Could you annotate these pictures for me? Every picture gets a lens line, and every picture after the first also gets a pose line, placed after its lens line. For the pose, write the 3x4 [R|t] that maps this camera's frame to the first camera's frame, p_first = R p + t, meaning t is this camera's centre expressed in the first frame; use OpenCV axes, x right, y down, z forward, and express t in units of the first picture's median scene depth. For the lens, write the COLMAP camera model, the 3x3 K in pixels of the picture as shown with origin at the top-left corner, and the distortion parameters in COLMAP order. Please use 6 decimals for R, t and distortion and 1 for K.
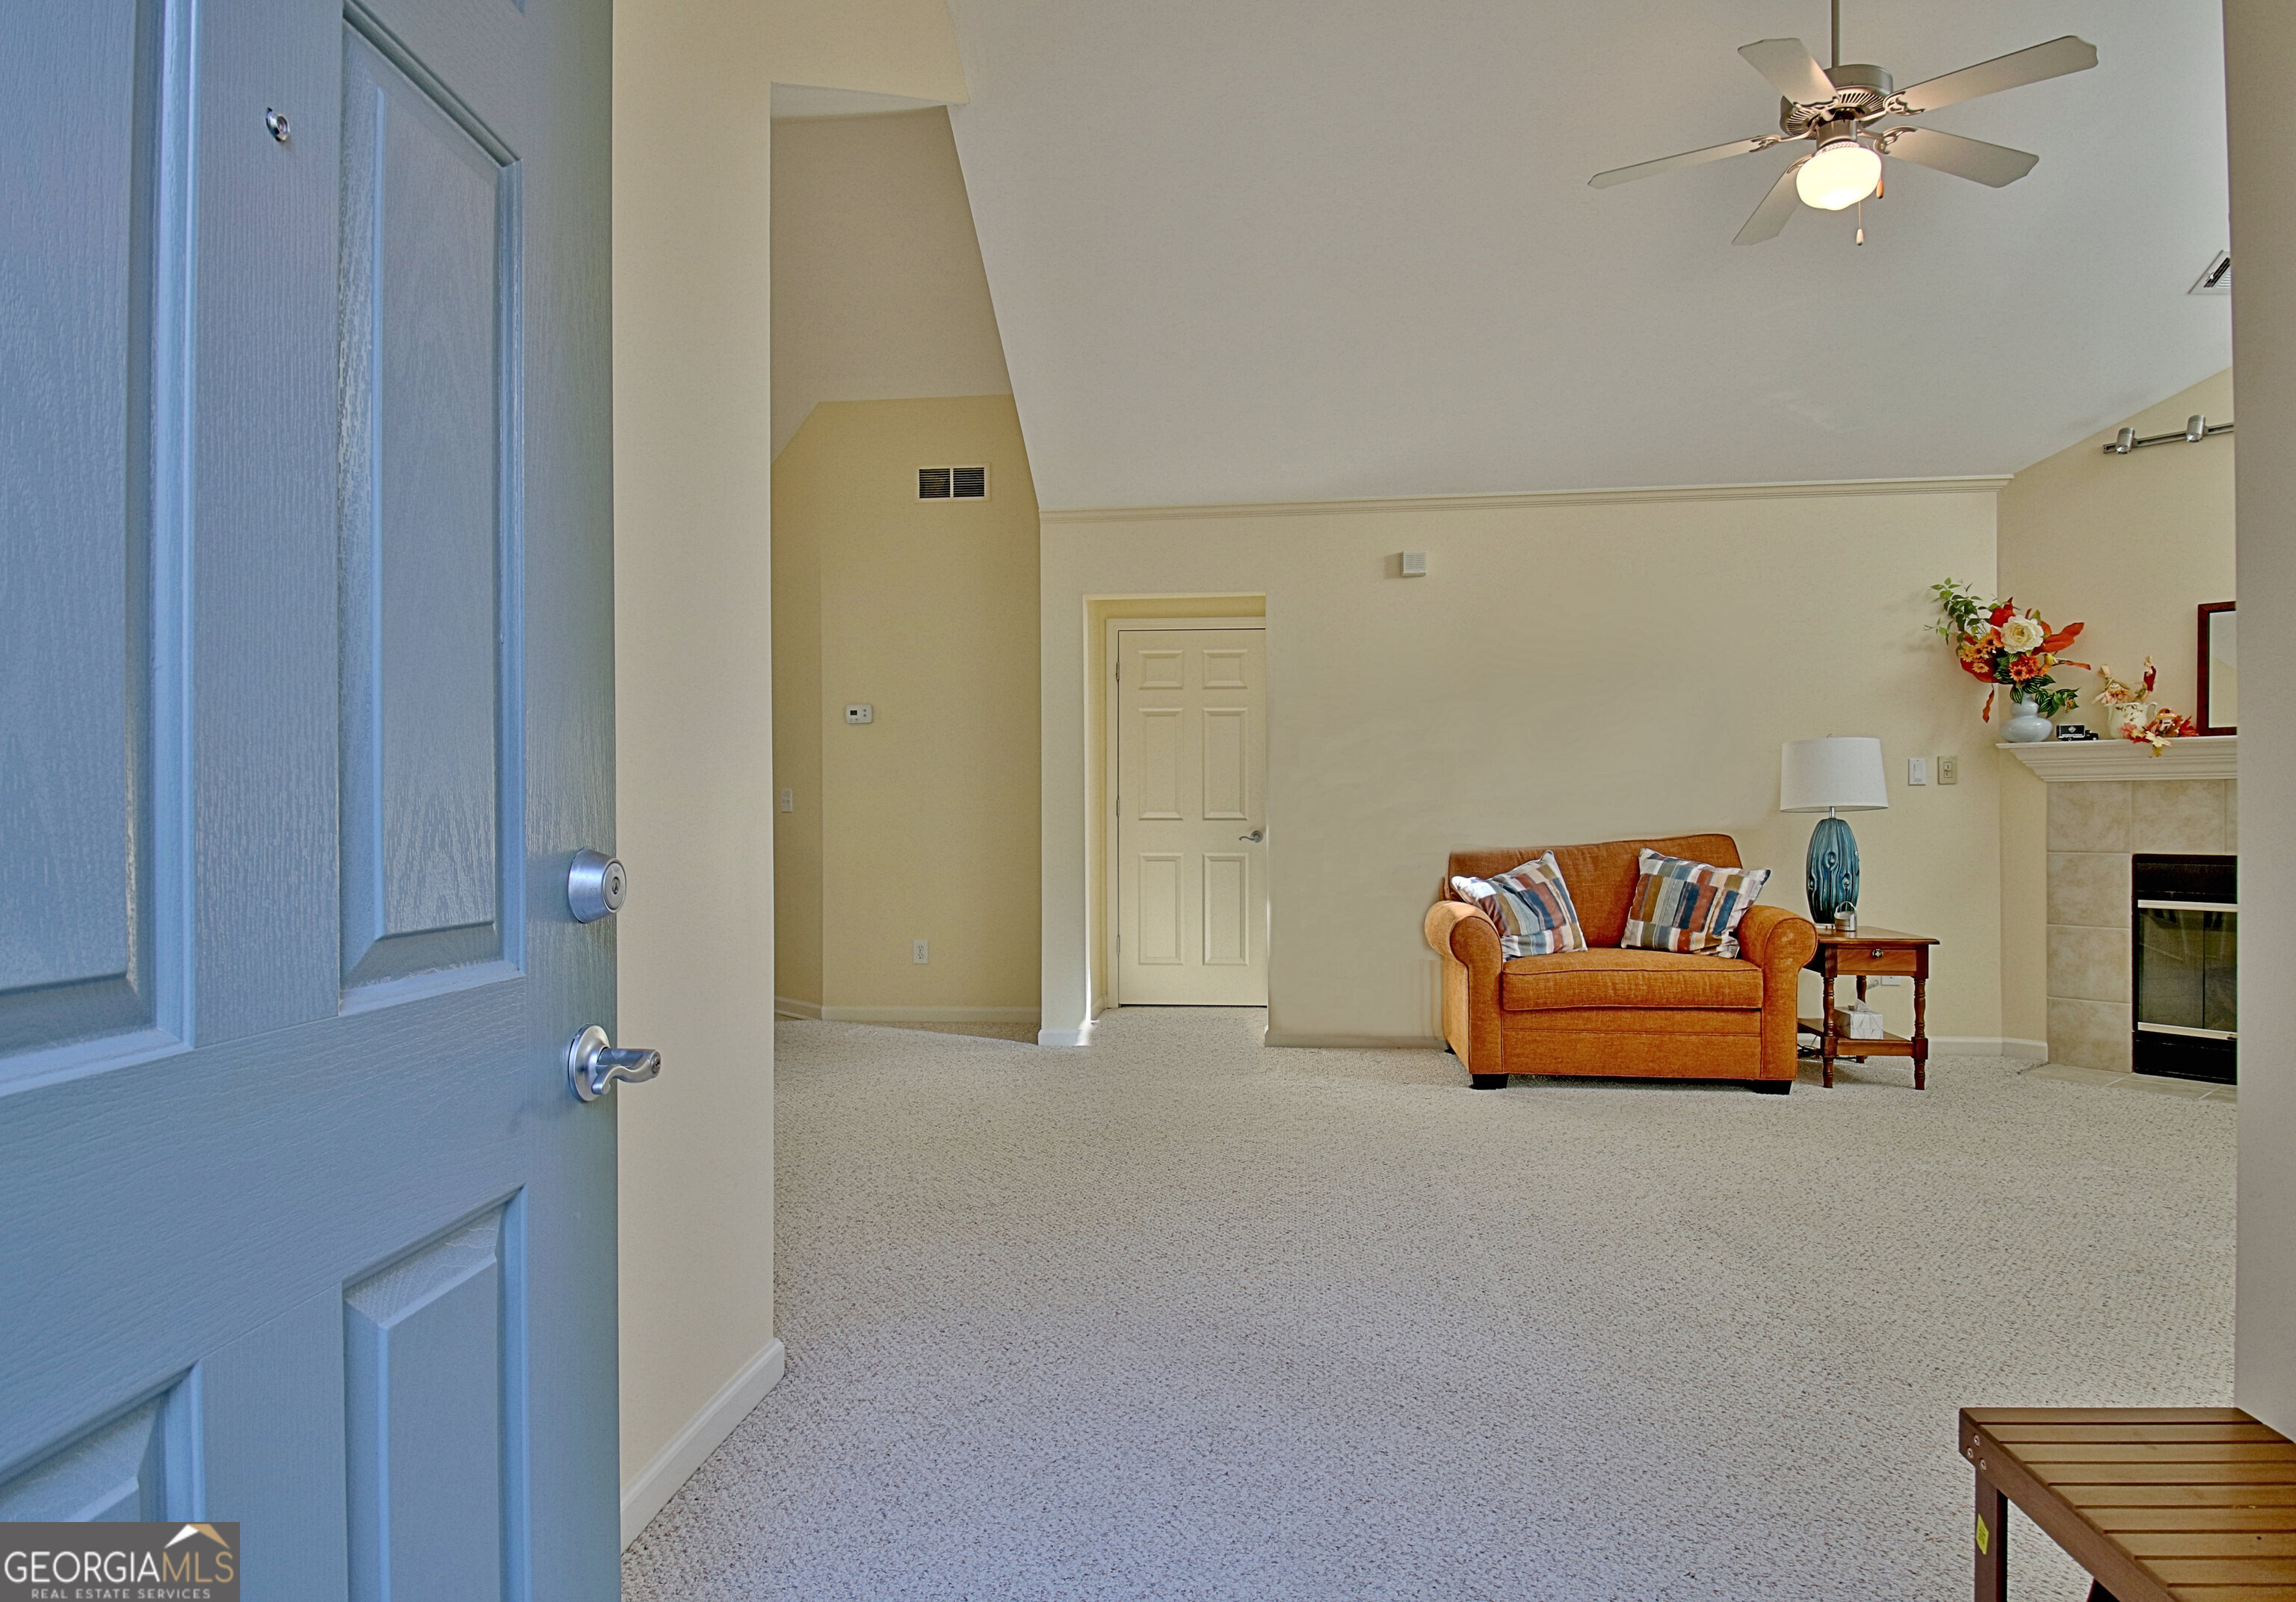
lens RADIAL K [[1311.3, 0, 1148.0], [0, 1311.3, 801.0], [0, 0, 1]] dist [-0.016615, -0.000450]
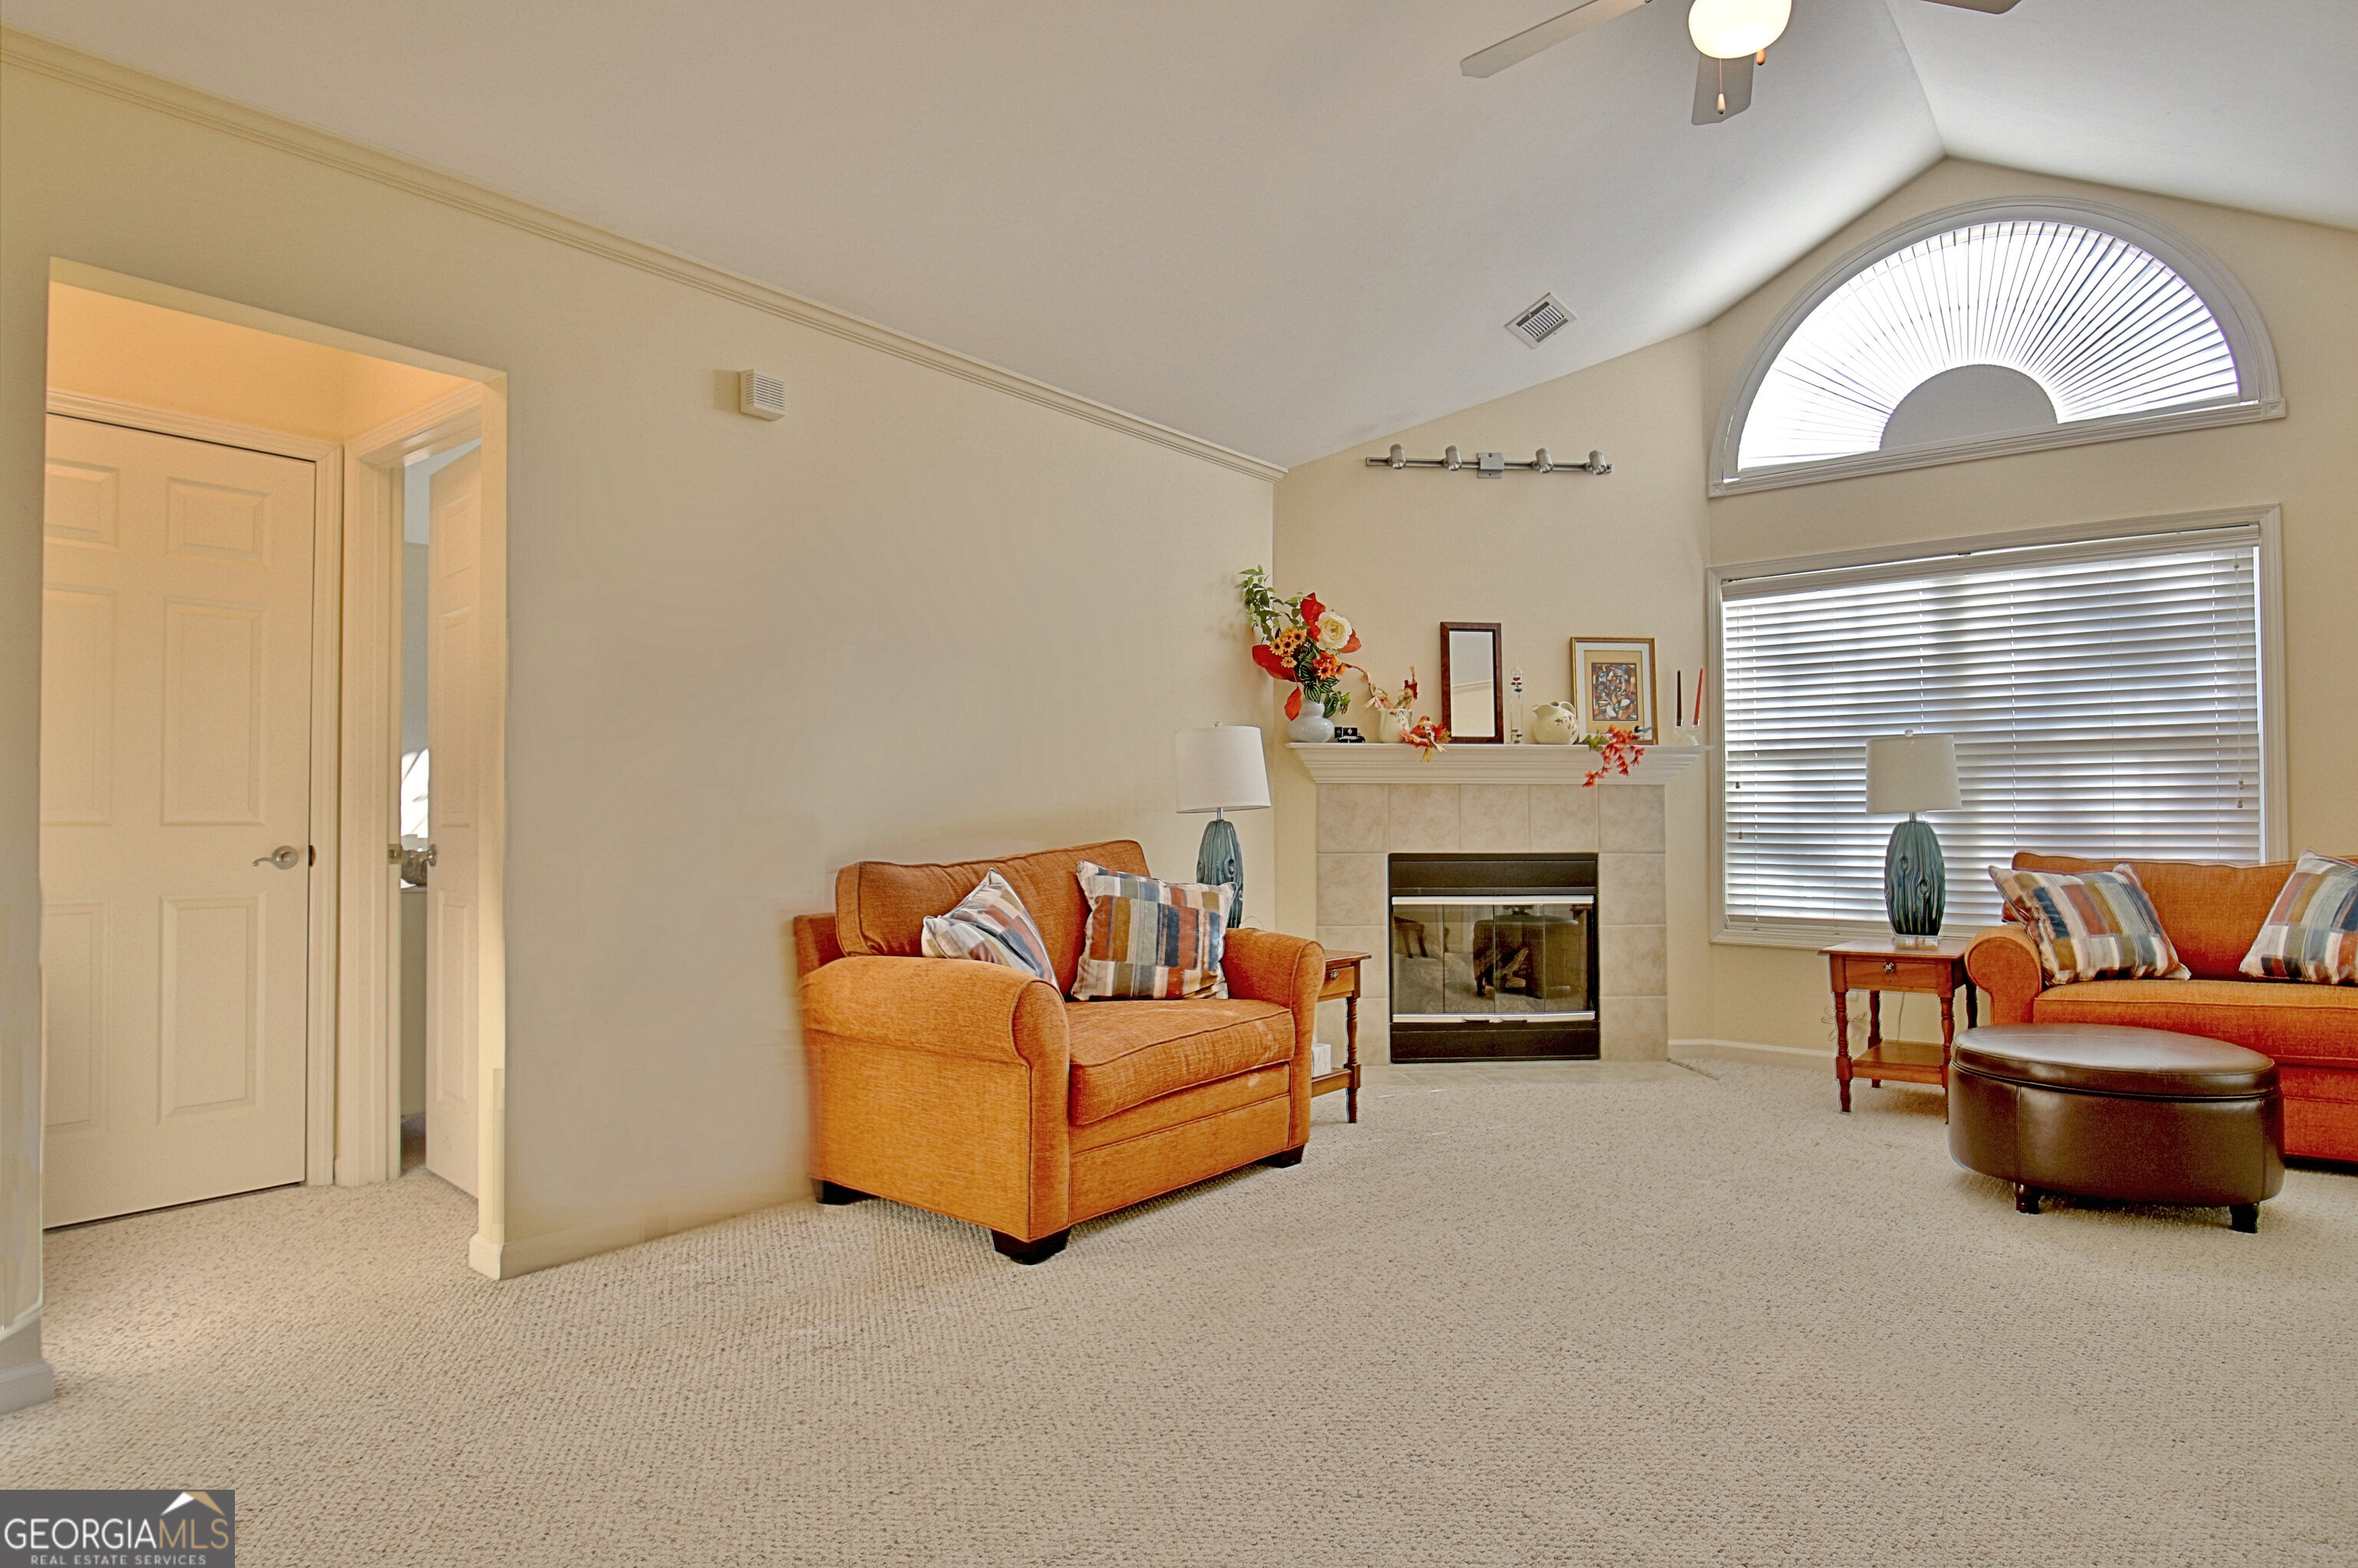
lens RADIAL K [[1300.1, 0, 1177.4], [0, 1300.1, 790.4], [0, 0, 1]] dist [0.027287, -0.039194]
pose [[0.540368, 0.018005, 0.841236, -0.215492], [-0.007344, 0.999834, -0.016682, 0.008529], [-0.841397, 0.002836, 0.540411, 0.579185]]
